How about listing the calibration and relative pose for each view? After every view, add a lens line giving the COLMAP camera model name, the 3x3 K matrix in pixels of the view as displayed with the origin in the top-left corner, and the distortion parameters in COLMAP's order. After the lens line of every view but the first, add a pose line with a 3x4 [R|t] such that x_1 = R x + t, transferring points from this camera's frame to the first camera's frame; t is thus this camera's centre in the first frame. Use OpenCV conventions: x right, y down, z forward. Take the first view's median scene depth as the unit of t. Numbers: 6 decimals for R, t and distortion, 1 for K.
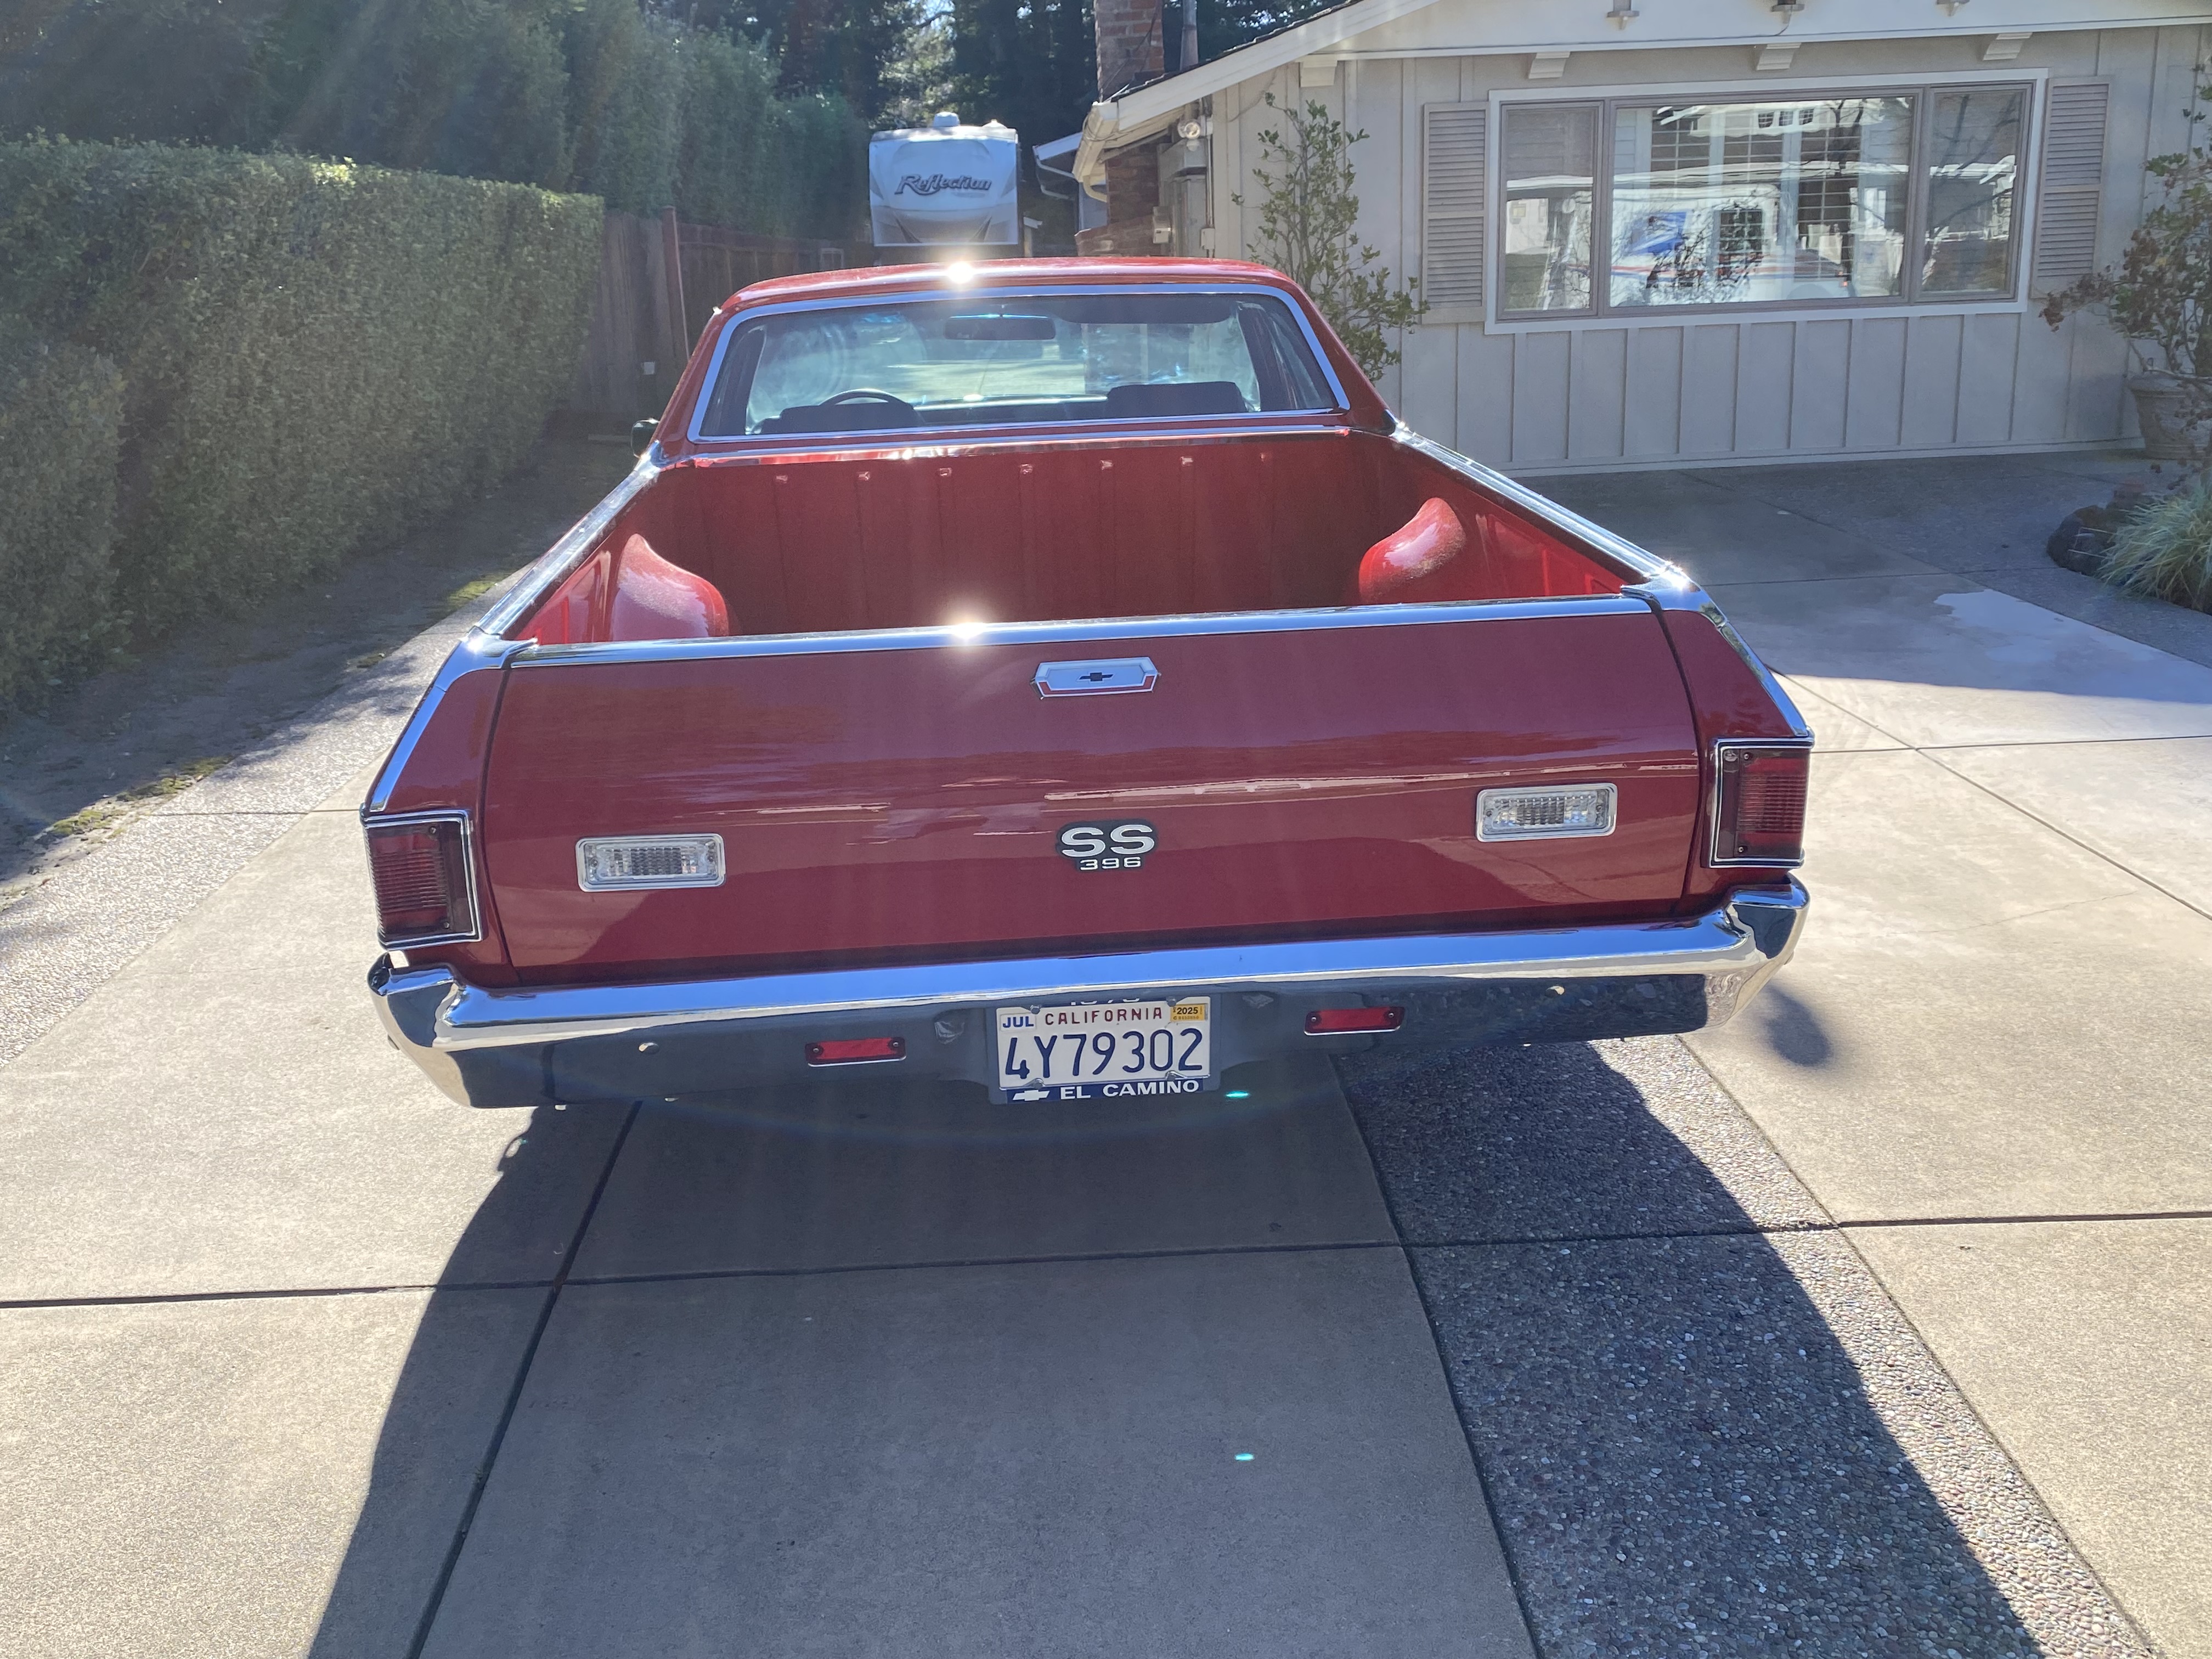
lens RADIAL K [[2037.0, 0, 1106.0], [0, 2037.0, 829.5], [0, 0, 1]] dist [0.046757, -0.027516]
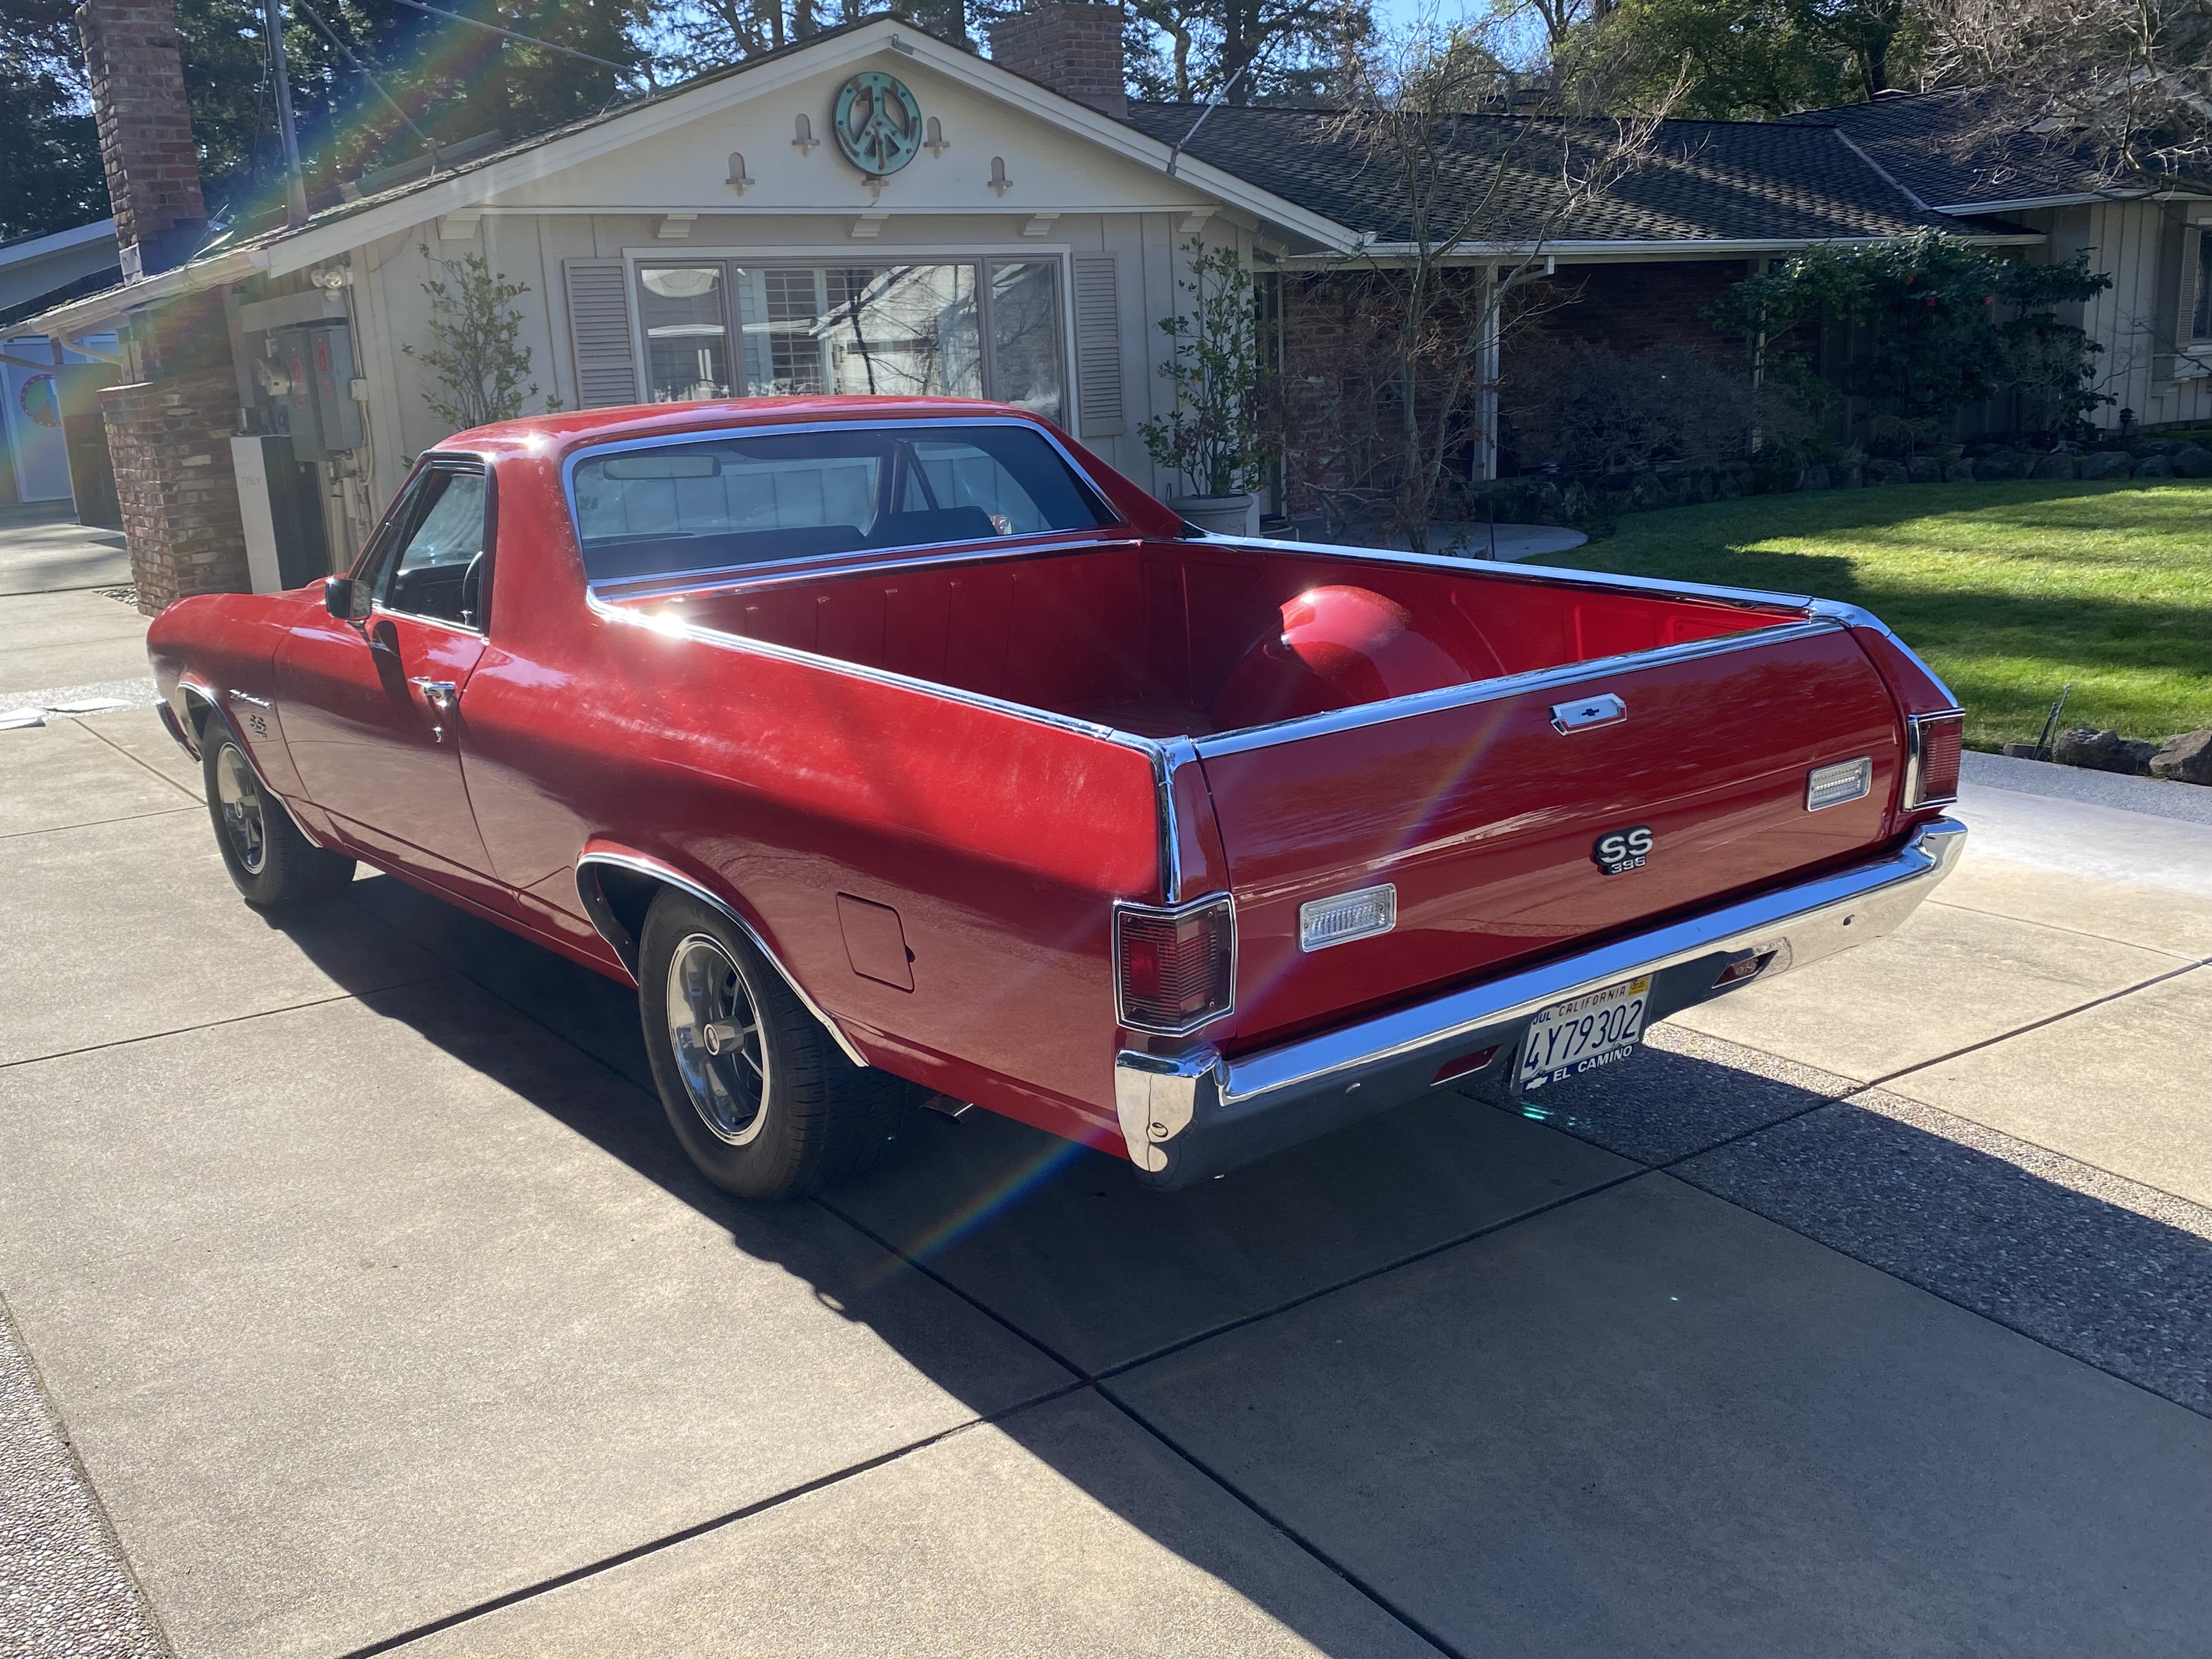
lens RADIAL K [[2024.9, 0, 1102.7], [0, 2024.9, 877.1], [0, 0, 1]] dist [0.000764, 0.018030]
pose [[0.840281, -0.139827, 0.523809, -0.726161], [0.165177, 0.986263, -0.001696, -0.020594], [-0.516376, 0.087947, 0.851834, 0.122105]]
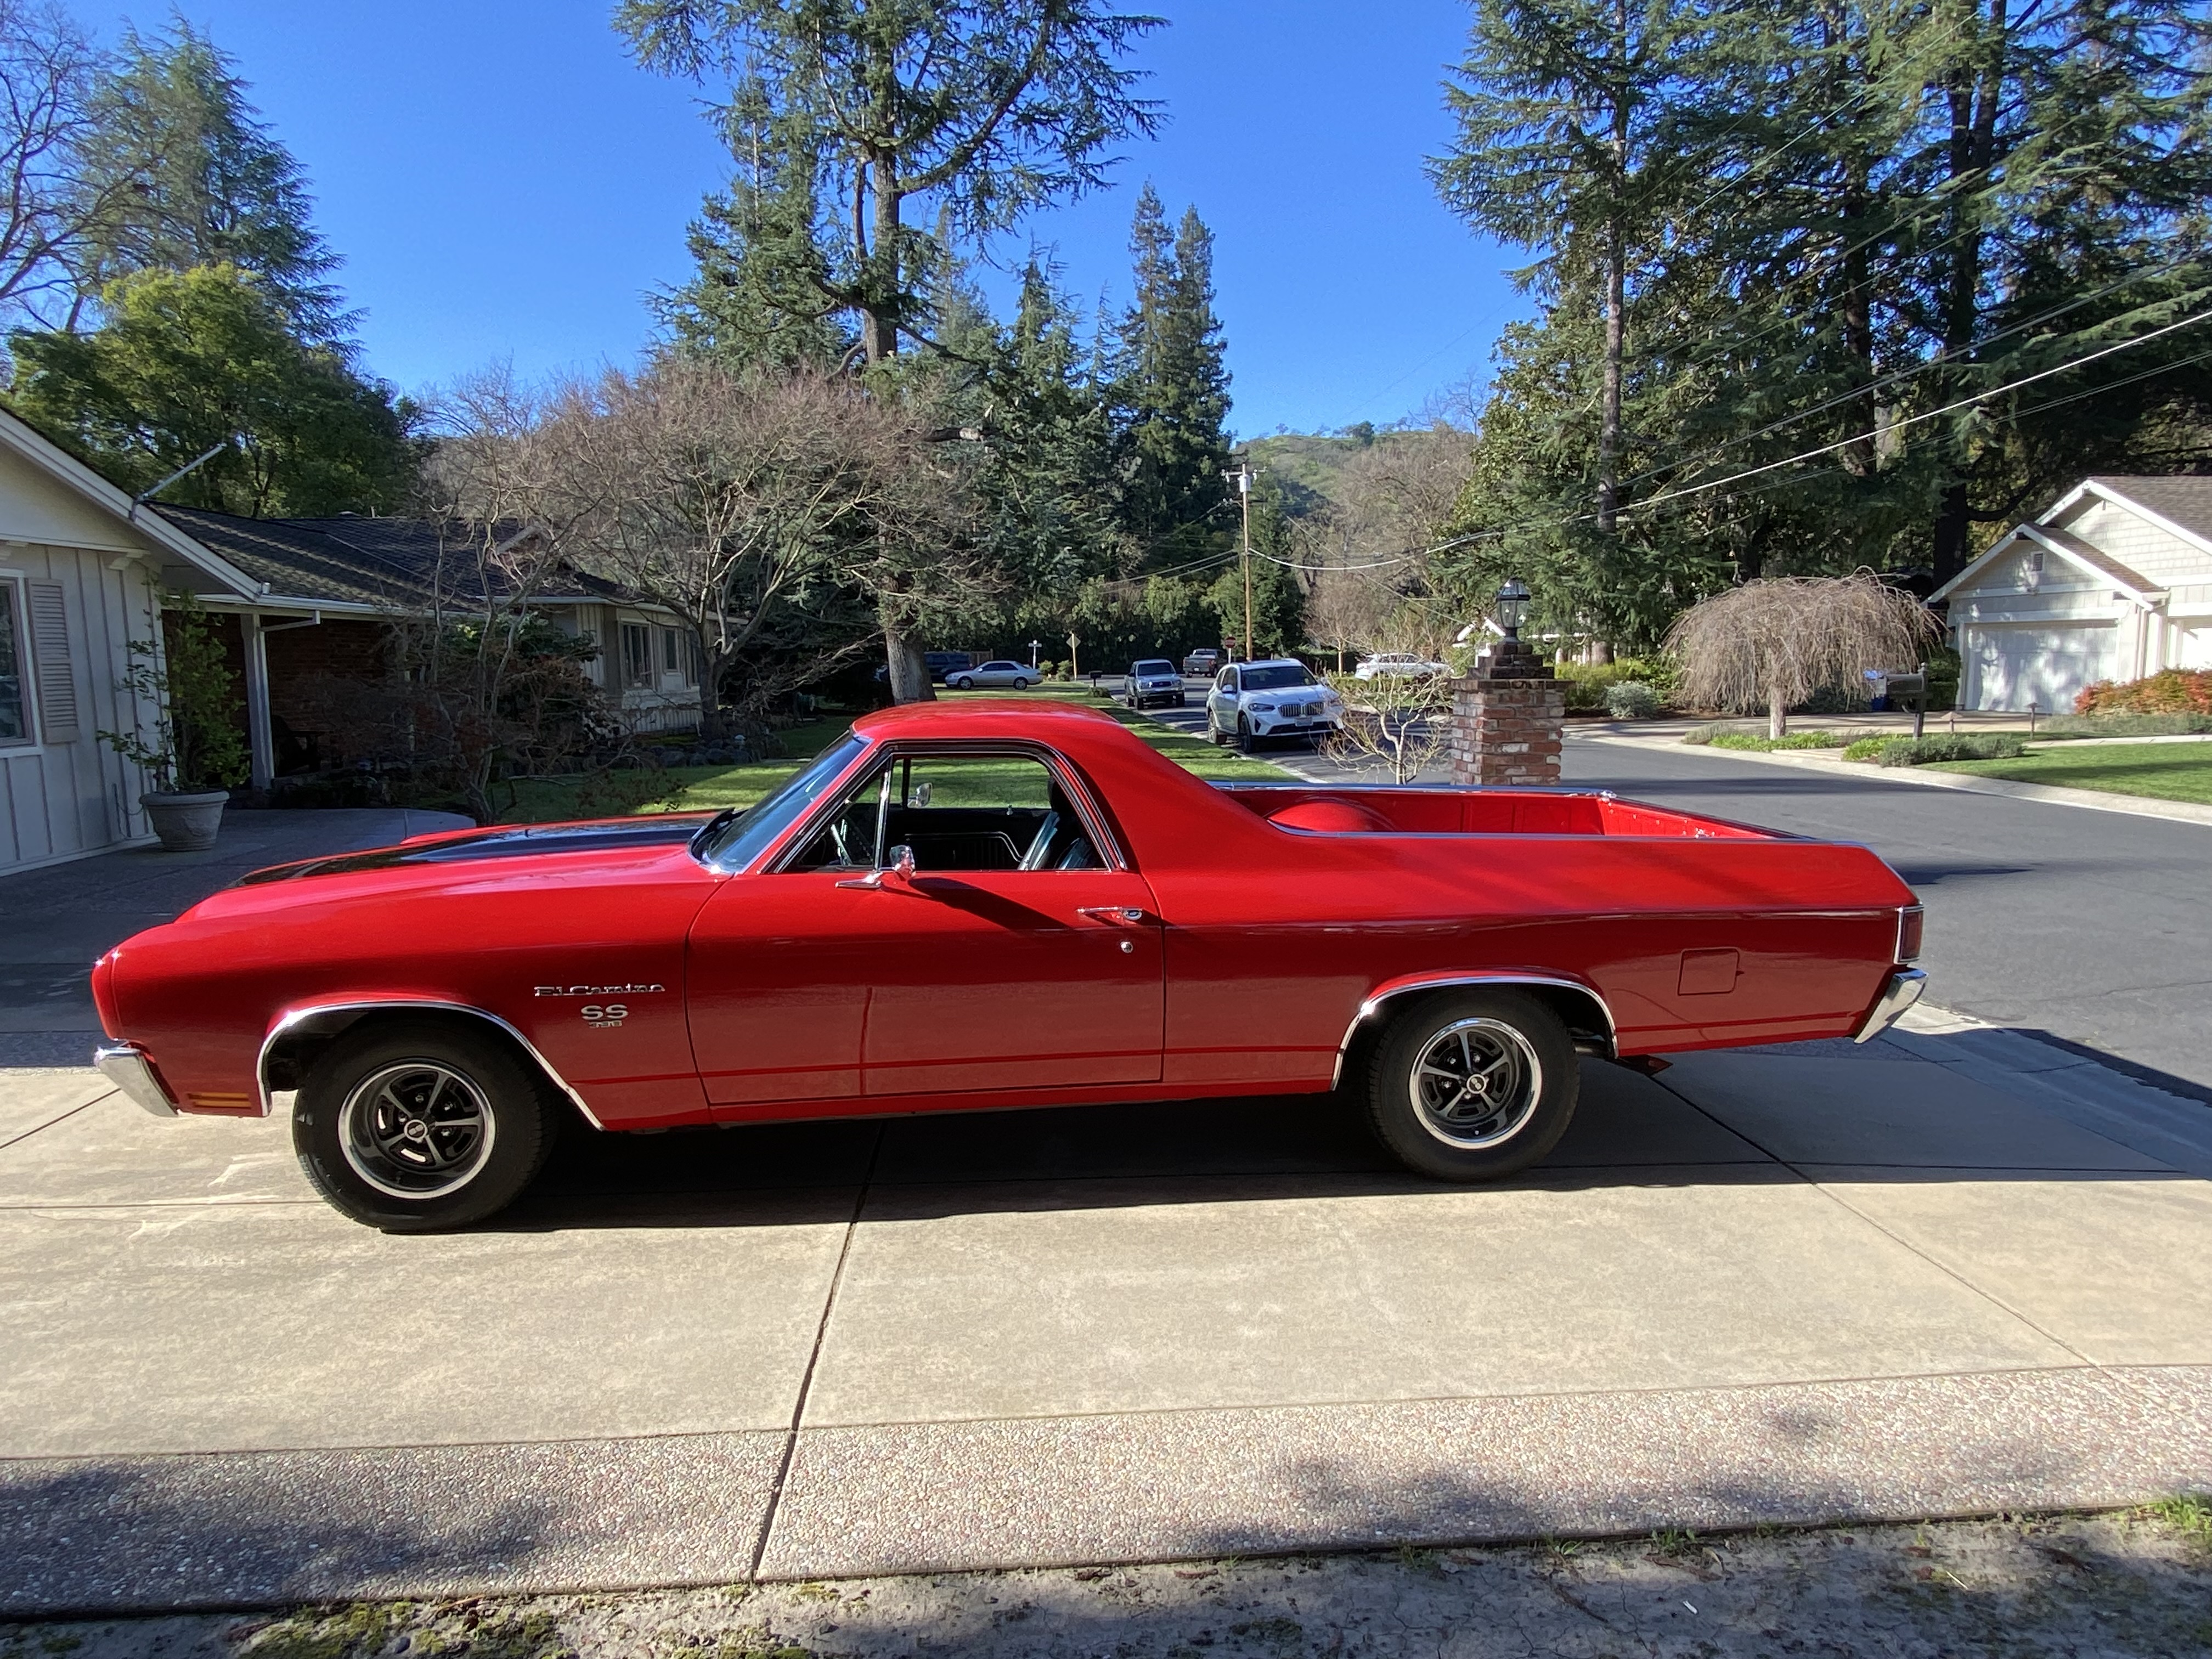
lens RADIAL K [[1333.6, 0, 1106.0], [0, 1333.6, 829.5], [0, 0, 1]] dist [0.003163, 0.000280]
pose [[-0.019571, -0.092002, 0.995566, -1.534544], [0.278273, 0.955910, 0.093808, -0.410298], [-0.960303, 0.278875, 0.006894, 1.526367]]
